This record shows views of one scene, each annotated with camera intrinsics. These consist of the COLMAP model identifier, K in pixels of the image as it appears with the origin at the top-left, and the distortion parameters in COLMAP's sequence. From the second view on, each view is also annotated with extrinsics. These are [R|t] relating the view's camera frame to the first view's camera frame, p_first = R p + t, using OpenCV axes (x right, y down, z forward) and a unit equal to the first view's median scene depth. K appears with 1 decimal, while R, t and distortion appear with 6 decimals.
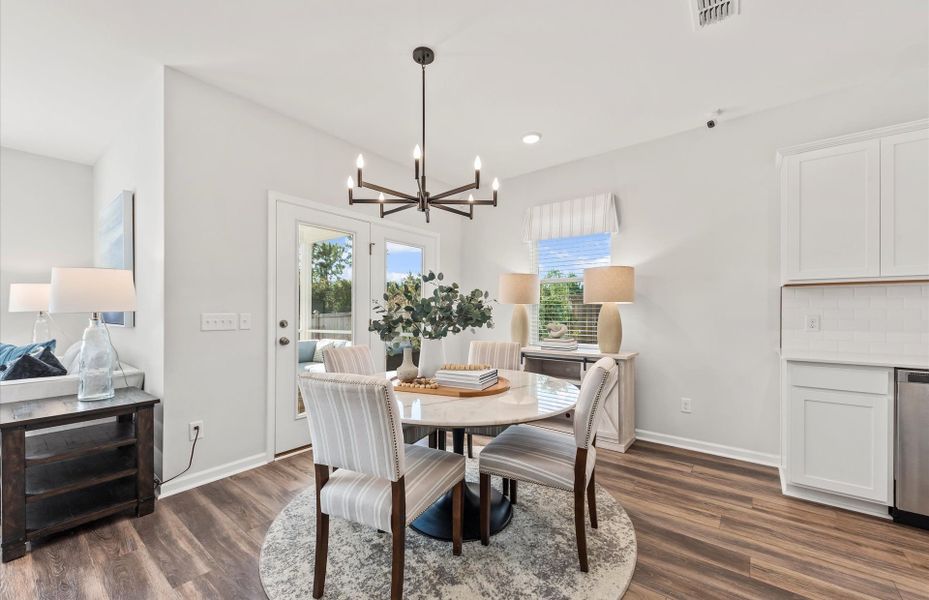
lens RADIAL K [[369.6, 0, 462.0], [0, 369.6, 311.6], [0, 0, 1]] dist [0.000810, 0.000074]
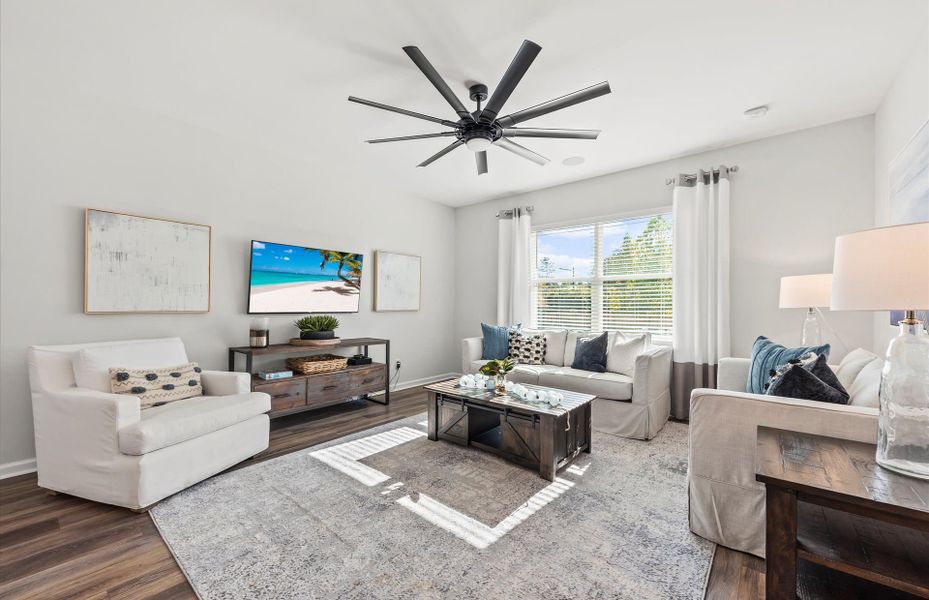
lens RADIAL K [[369.6, 0, 462.0], [0, 369.6, 311.6], [0, 0, 1]] dist [0.000810, 0.000074]
pose [[-0.027040, 0.008898, -0.999595, -0.382974], [0.001584, 0.999960, 0.008858, -0.000742], [0.999633, -0.001344, -0.027053, 0.318401]]
